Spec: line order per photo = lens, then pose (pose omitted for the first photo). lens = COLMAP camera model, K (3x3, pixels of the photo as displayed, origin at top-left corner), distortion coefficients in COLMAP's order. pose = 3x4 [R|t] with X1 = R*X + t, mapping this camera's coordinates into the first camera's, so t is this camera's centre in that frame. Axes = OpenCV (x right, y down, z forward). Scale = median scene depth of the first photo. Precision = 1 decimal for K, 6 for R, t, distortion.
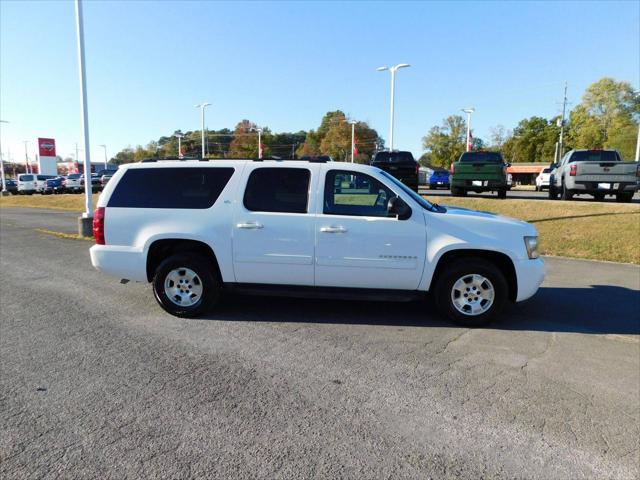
lens RADIAL K [[423.0, 0, 318.4], [0, 423.0, 242.4], [0, 0, 1]] dist [-0.071919, 0.046800]
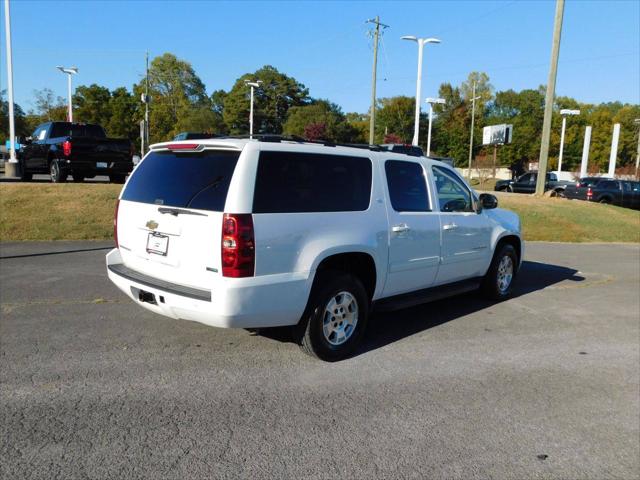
lens RADIAL K [[521.8, 0, 315.5], [0, 521.8, 243.7], [0, 0, 1]] dist [-0.005797, 0.013462]
pose [[0.613020, -0.088353, 0.785112, -1.052513], [0.080456, 0.995543, 0.049214, -0.071469], [-0.785960, 0.032997, 0.617396, 0.466786]]
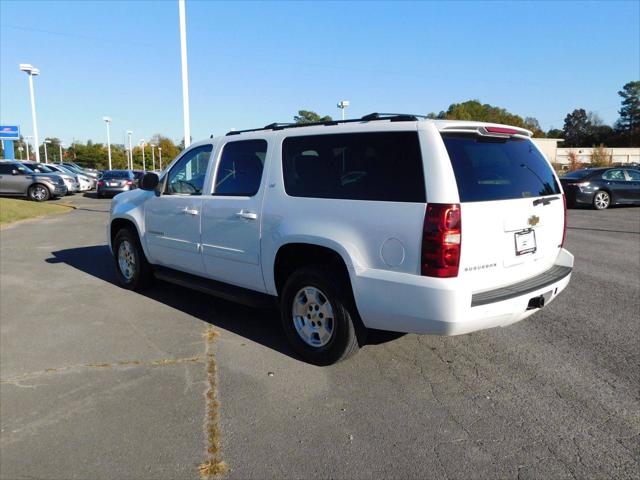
lens RADIAL K [[519.7, 0, 322.4], [0, 519.7, 244.7], [0, 0, 1]] dist [0.010585, 0.004498]
pose [[-0.757603, -0.104484, 0.644299, -0.804361], [0.087614, 0.961893, 0.259010, -0.266229], [-0.646809, 0.252676, -0.719578, 1.925649]]
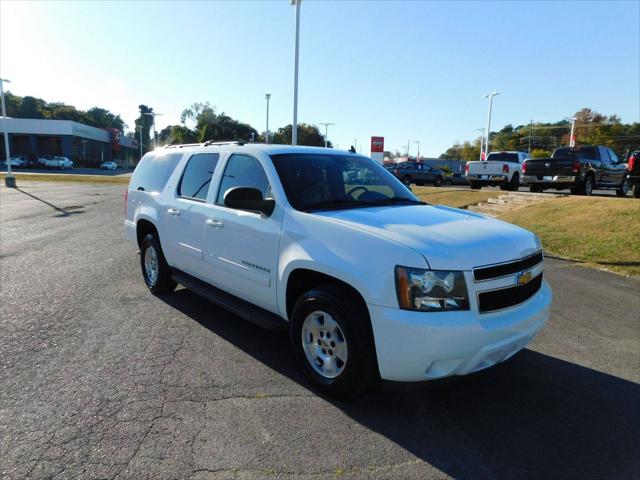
lens RADIAL K [[422.6, 0, 318.4], [0, 422.6, 240.2], [0, 0, 1]] dist [-0.064196, 0.034045]
pose [[0.735556, 0.116635, -0.667349, 0.714630], [-0.113429, 0.992366, 0.048417, -0.056657], [0.667901, 0.040084, 0.743170, 0.477675]]
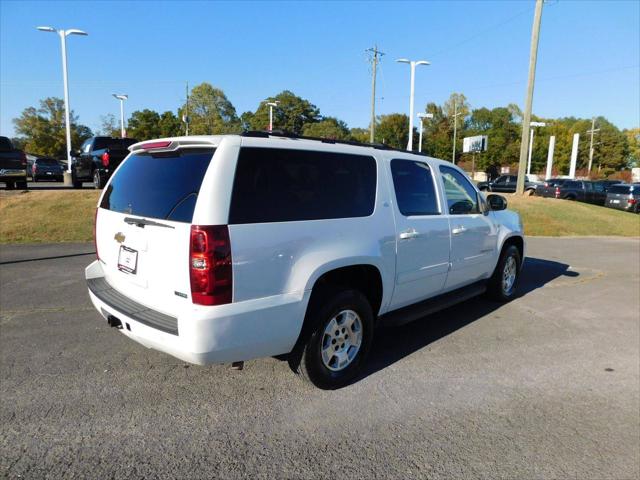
lens RADIAL K [[422.6, 0, 317.1], [0, 422.6, 242.5], [0, 0, 1]] dist [-0.064196, 0.034045]
pose [[0.630085, -0.109002, 0.768838, -0.822937], [0.092914, 0.993569, 0.064717, -0.086636], [-0.770947, 0.030659, 0.636160, 0.615955]]
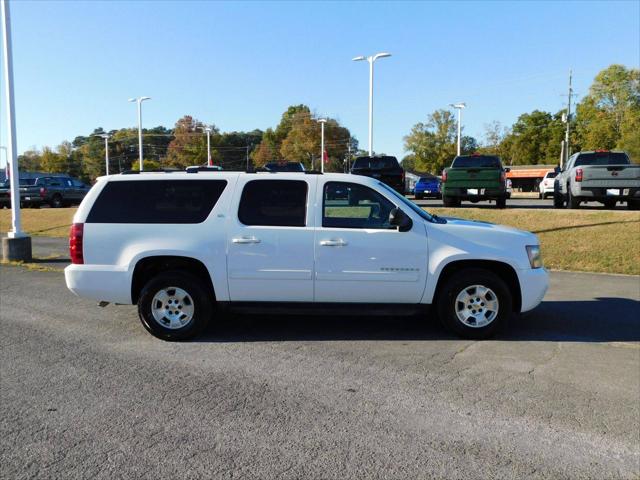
lens RADIAL K [[521.8, 0, 318.8], [0, 521.8, 243.1], [0, 0, 1]] dist [-0.005797, 0.013462]
pose [[0.996858, -0.019036, 0.076888, -0.084961], [0.022379, 0.998830, -0.042860, 0.019995], [-0.075982, 0.044446, 0.996118, -0.181923]]
